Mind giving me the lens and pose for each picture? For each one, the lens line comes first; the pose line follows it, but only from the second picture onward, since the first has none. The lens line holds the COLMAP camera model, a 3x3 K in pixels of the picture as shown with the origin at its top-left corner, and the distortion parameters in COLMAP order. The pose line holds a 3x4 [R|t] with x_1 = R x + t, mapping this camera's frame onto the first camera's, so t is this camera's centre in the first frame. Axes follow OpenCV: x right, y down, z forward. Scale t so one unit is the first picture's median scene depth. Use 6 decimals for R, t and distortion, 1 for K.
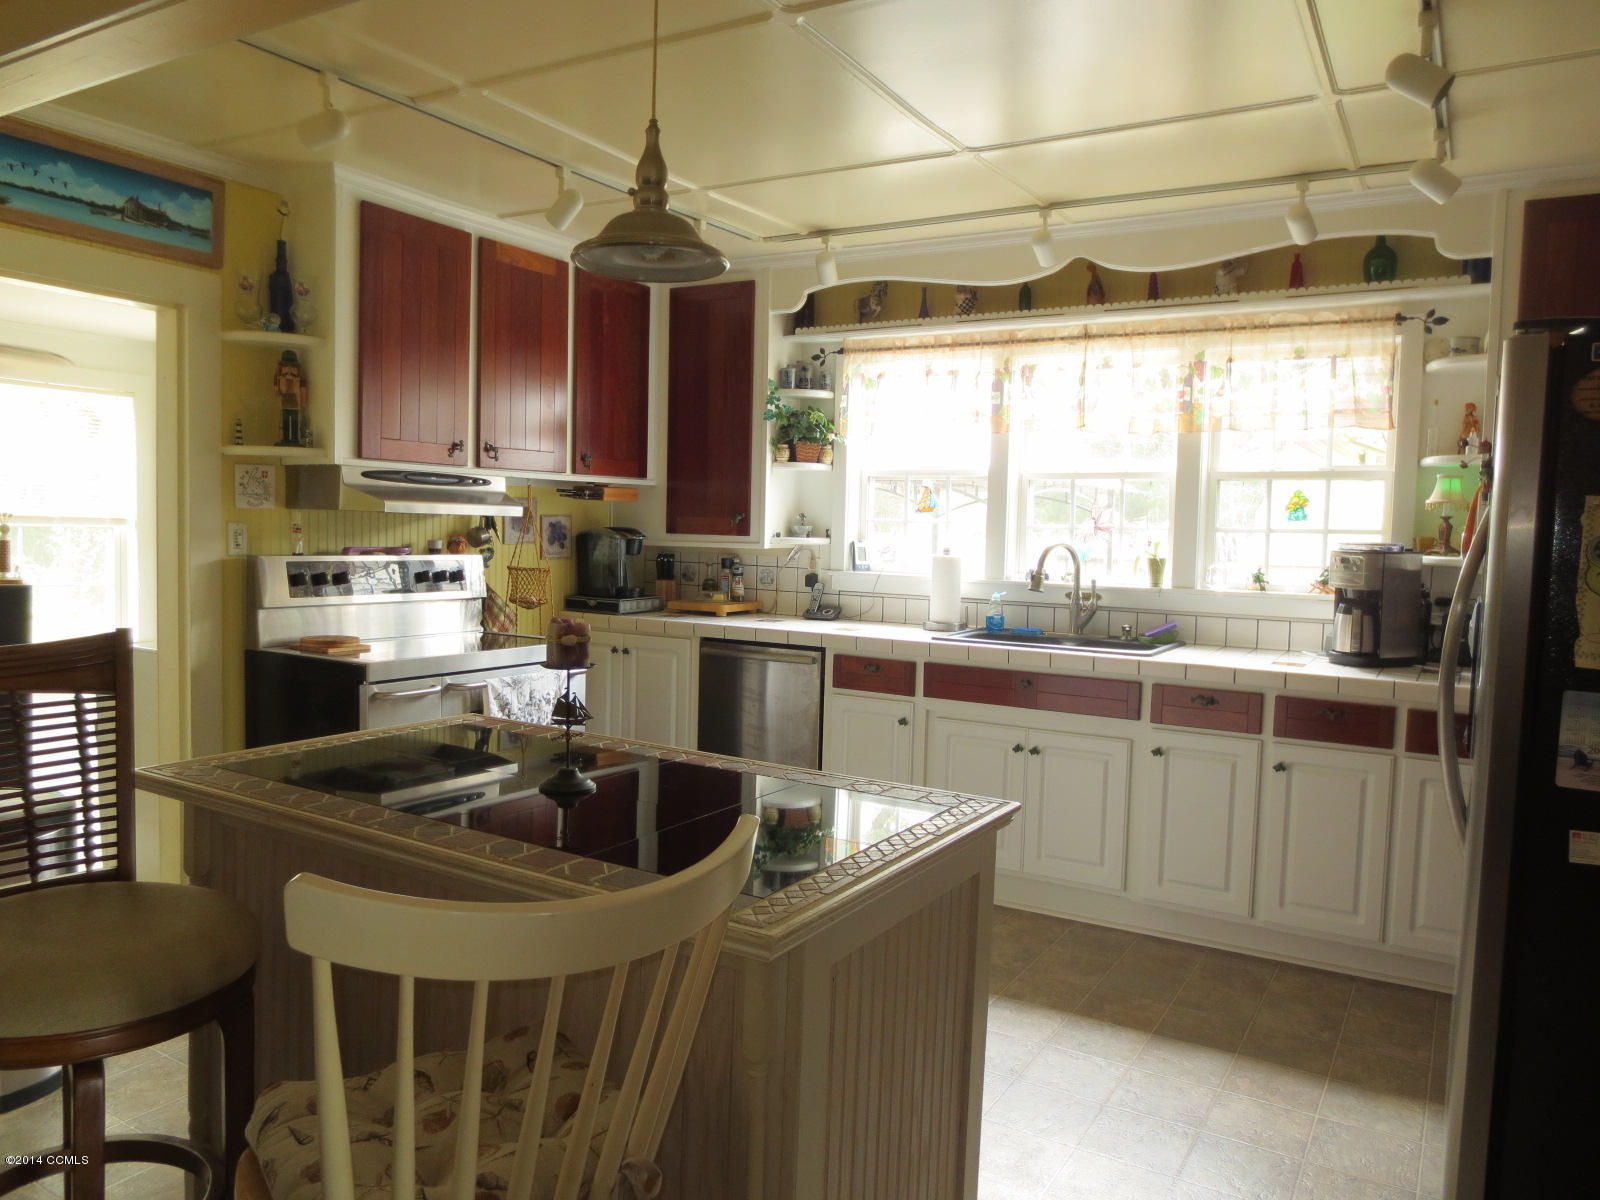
lens RADIAL K [[1149.8, 0, 806.2], [0, 1149.8, 602.1], [0, 0, 1]] dist [-0.021397, 0.006250]
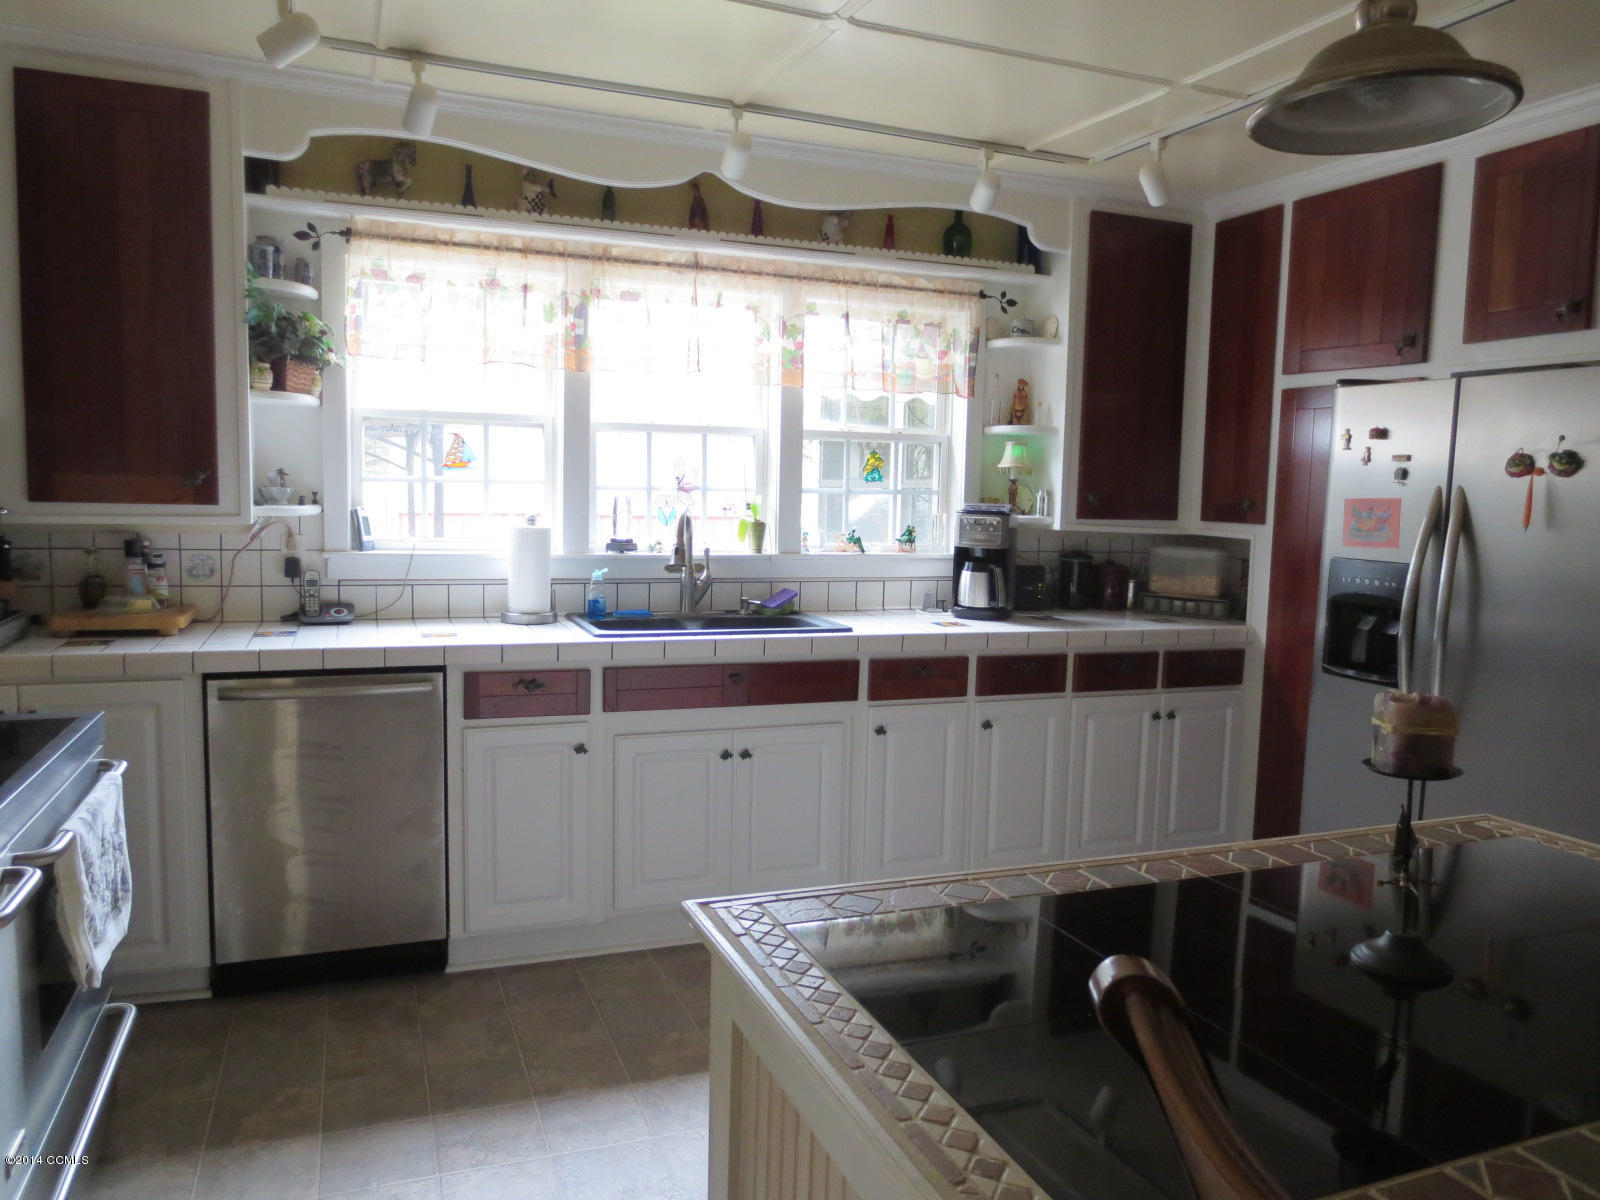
lens RADIAL K [[1149.8, 0, 806.2], [0, 1149.8, 602.1], [0, 0, 1]] dist [-0.021397, 0.006250]
pose [[0.608721, -0.087964, 0.788493, -0.396047], [0.043690, 0.996043, 0.077390, -0.043176], [-0.792180, -0.012660, 0.610156, 0.398060]]
